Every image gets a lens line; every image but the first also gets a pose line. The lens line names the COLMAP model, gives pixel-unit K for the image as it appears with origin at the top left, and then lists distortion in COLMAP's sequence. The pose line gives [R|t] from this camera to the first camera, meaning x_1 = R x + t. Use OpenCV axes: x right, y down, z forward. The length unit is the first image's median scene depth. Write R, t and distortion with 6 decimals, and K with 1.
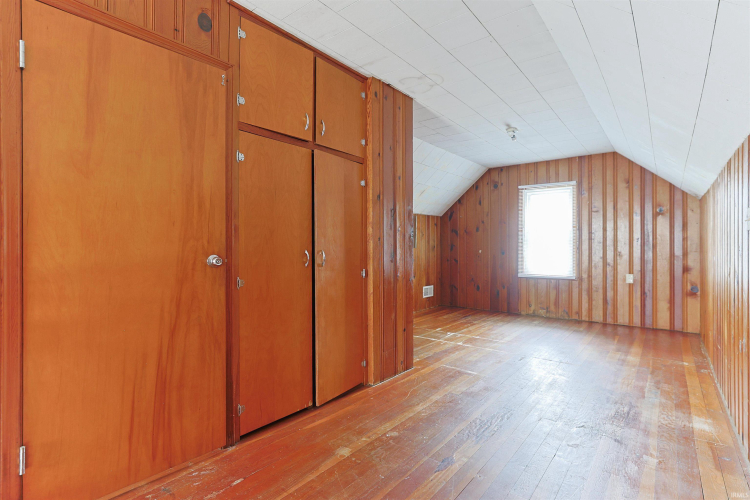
lens RADIAL K [[360.9, 0, 379.0], [0, 360.9, 245.8], [0, 0, 1]] dist [-0.019842, 0.012828]
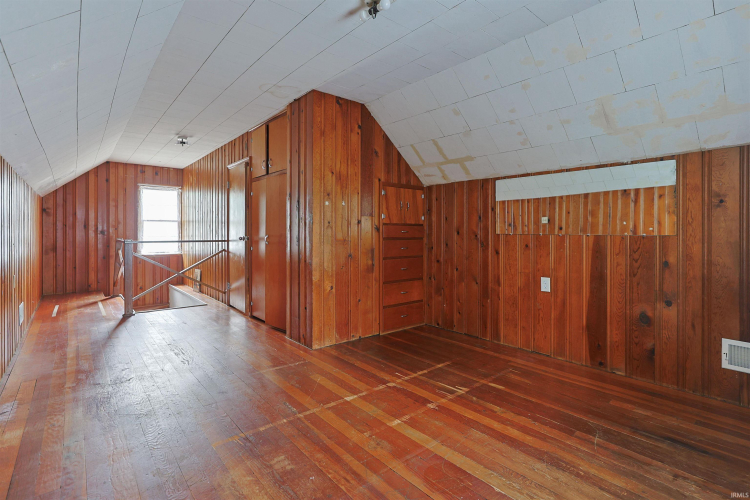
lens RADIAL K [[360.9, 0, 379.0], [0, 360.9, 245.8], [0, 0, 1]] dist [-0.019842, 0.012828]
pose [[-0.180099, 0.016055, -0.983517, 1.507376], [0.001348, 0.999870, 0.016075, 0.027434], [0.983648, 0.001570, -0.180097, 1.927799]]
